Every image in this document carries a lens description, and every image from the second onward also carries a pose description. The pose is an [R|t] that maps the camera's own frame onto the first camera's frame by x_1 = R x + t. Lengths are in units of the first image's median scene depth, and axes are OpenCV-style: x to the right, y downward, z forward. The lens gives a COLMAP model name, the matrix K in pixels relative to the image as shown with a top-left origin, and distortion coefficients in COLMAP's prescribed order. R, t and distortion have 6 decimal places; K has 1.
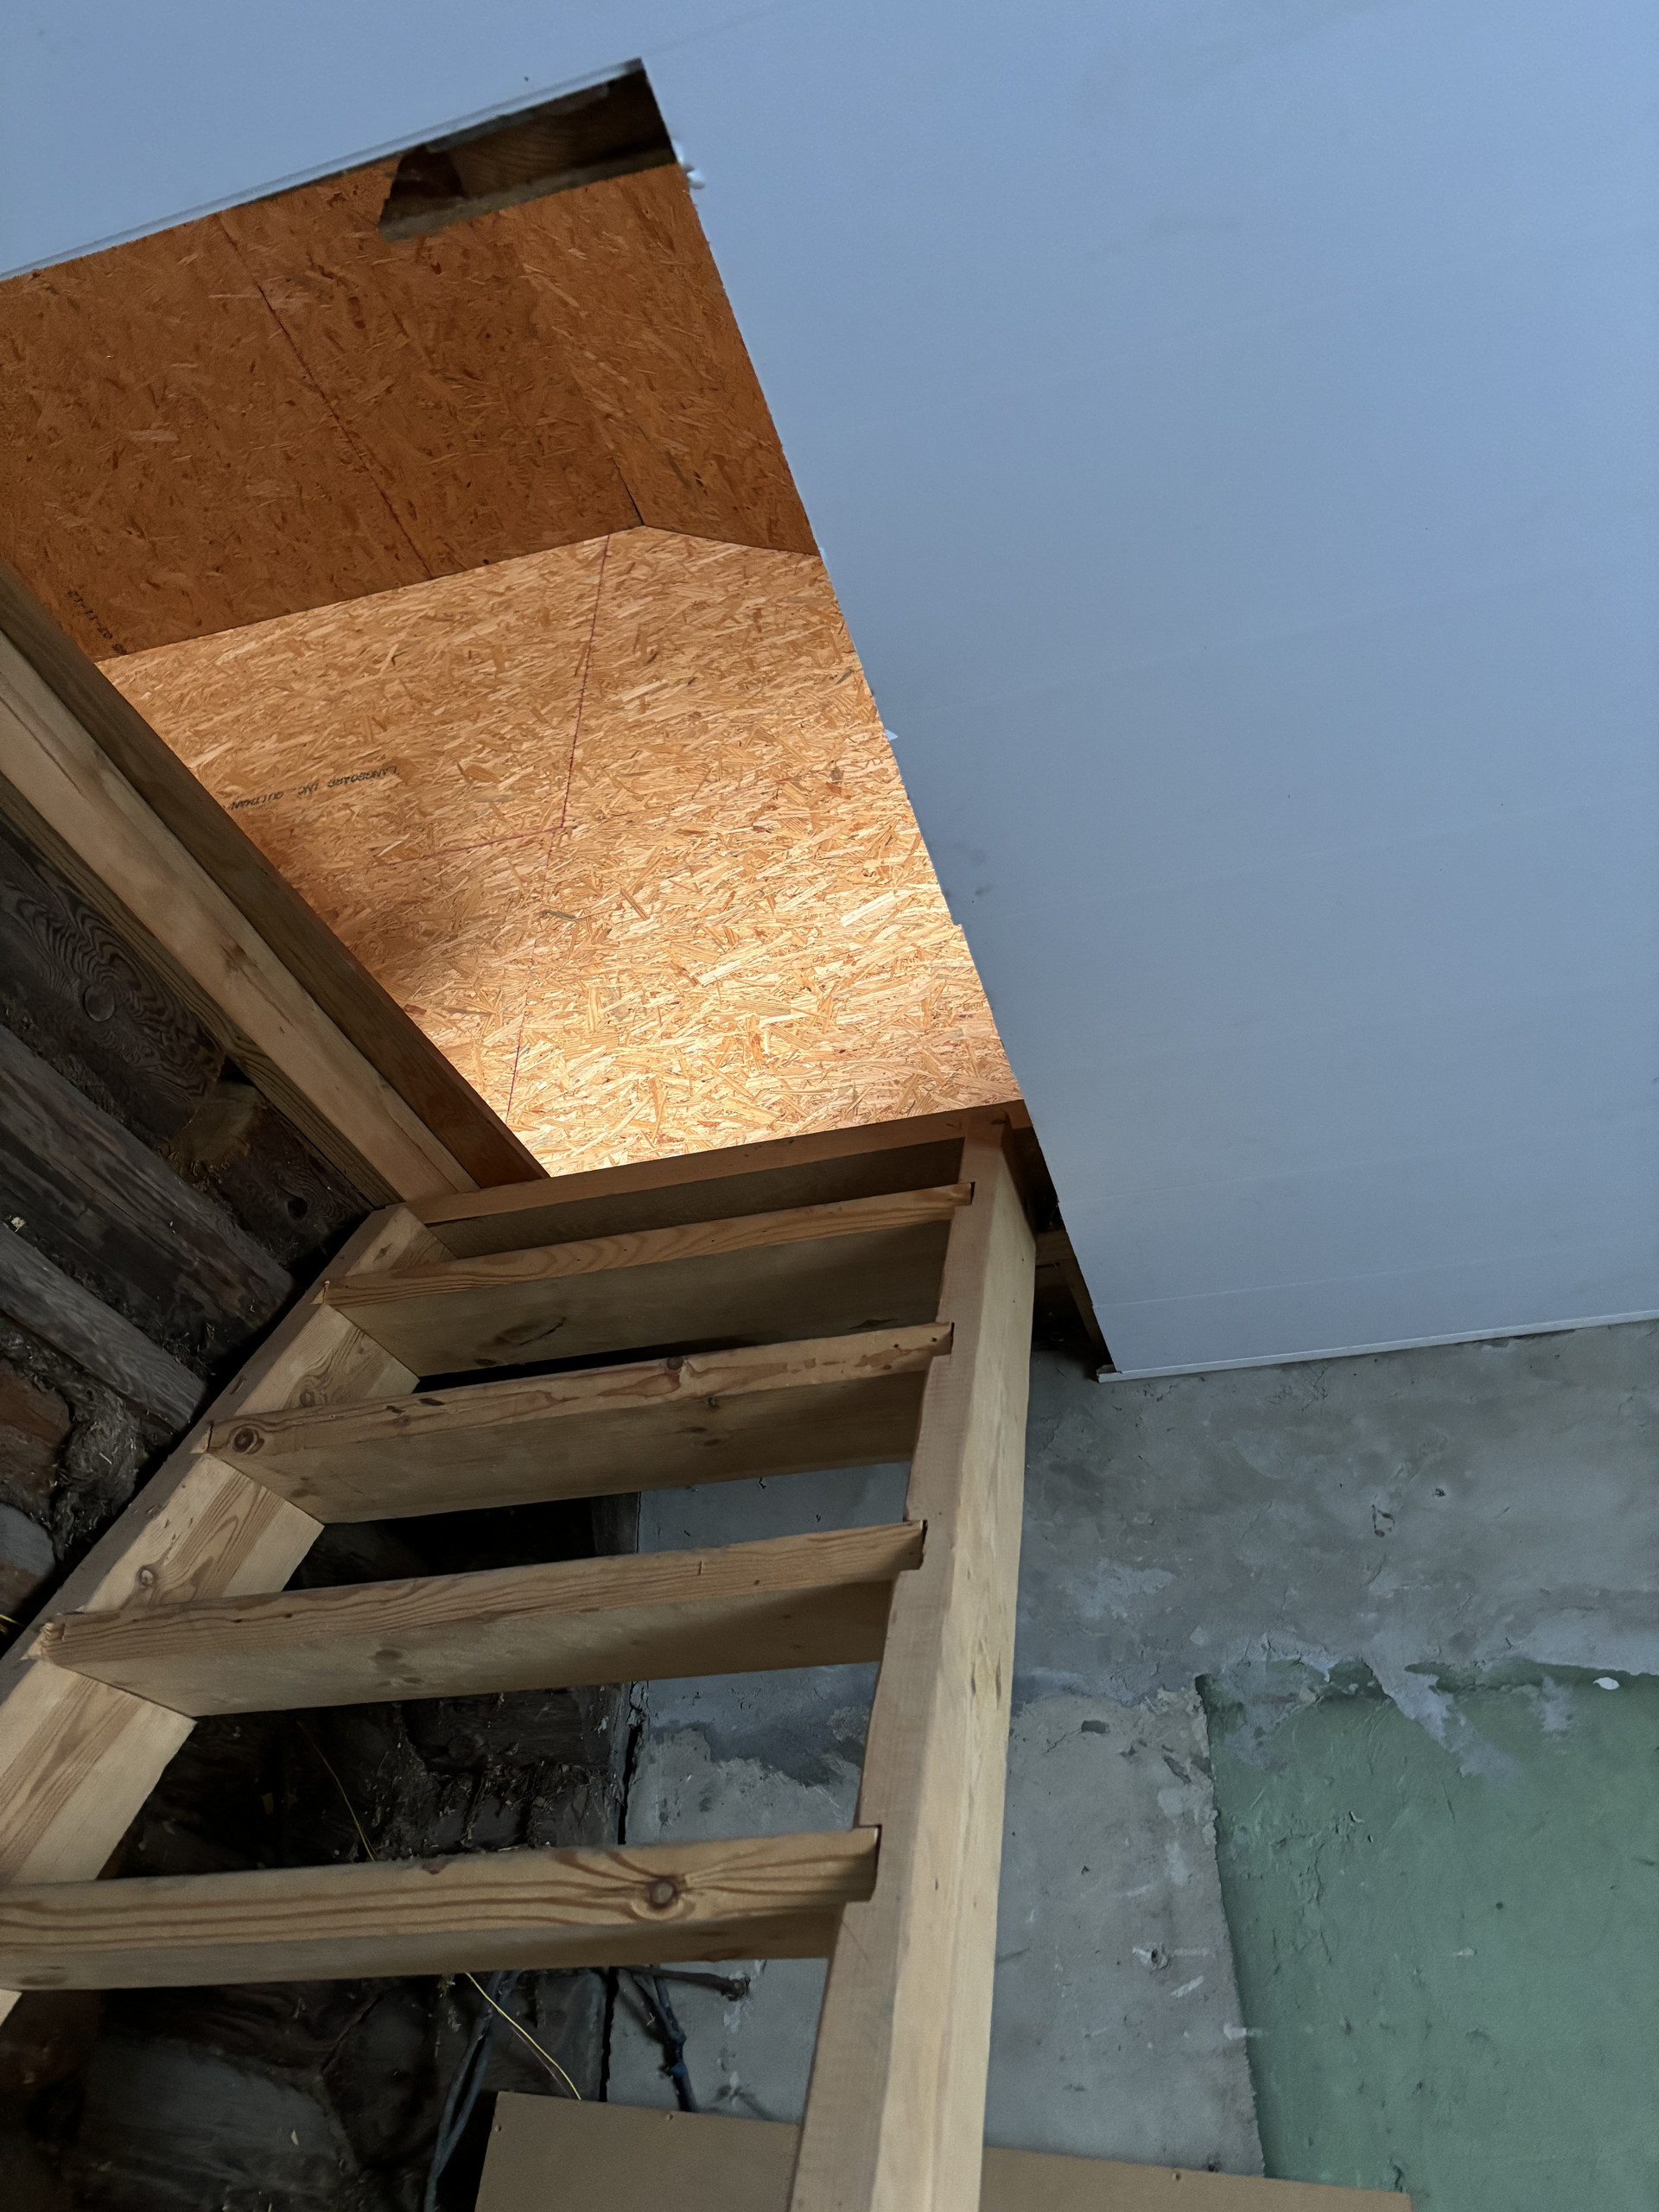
lens RADIAL K [[1713.6, 0, 829.5], [0, 1713.6, 1106.0], [0, 0, 1]] dist [0.072817, -0.060448]
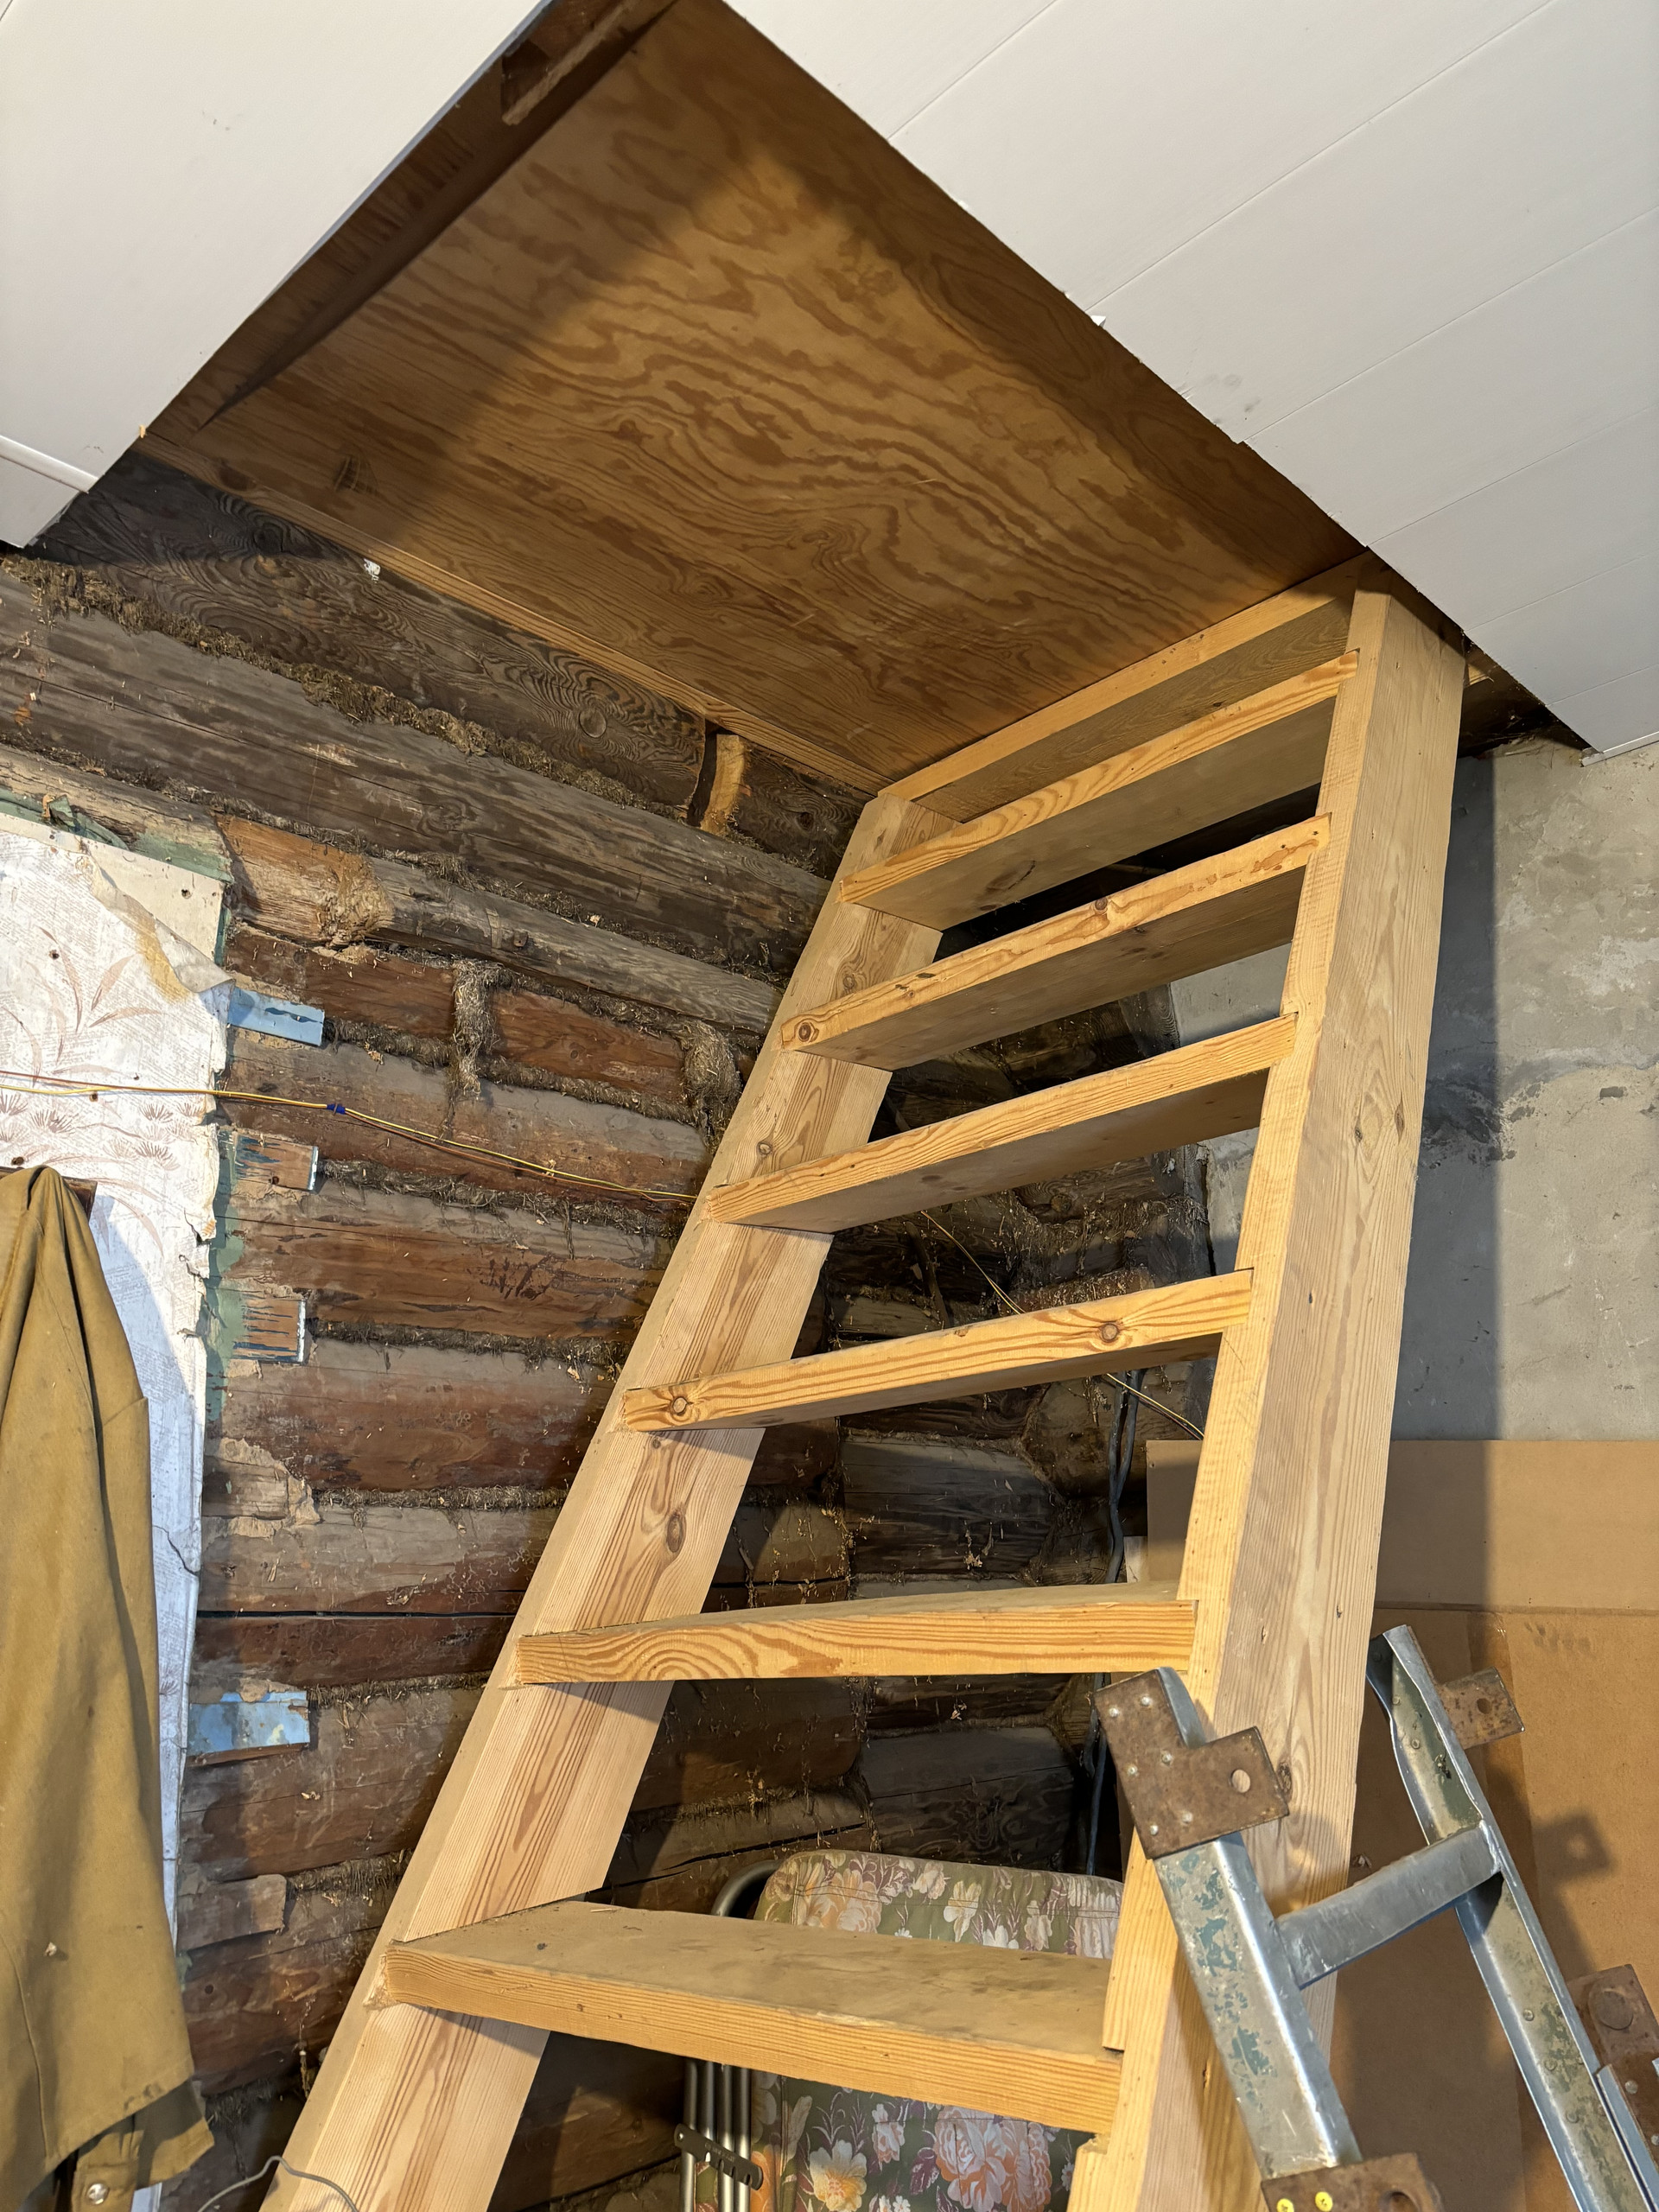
lens RADIAL K [[1651.5, 0, 803.0], [0, 1651.5, 1110.6], [0, 0, 1]] dist [0.262344, -0.535143]
pose [[0.896024, -0.196801, -0.398008, 0.134663], [0.315916, 0.912457, 0.260036, -0.071954], [0.311990, -0.358736, 0.879756, -0.102727]]
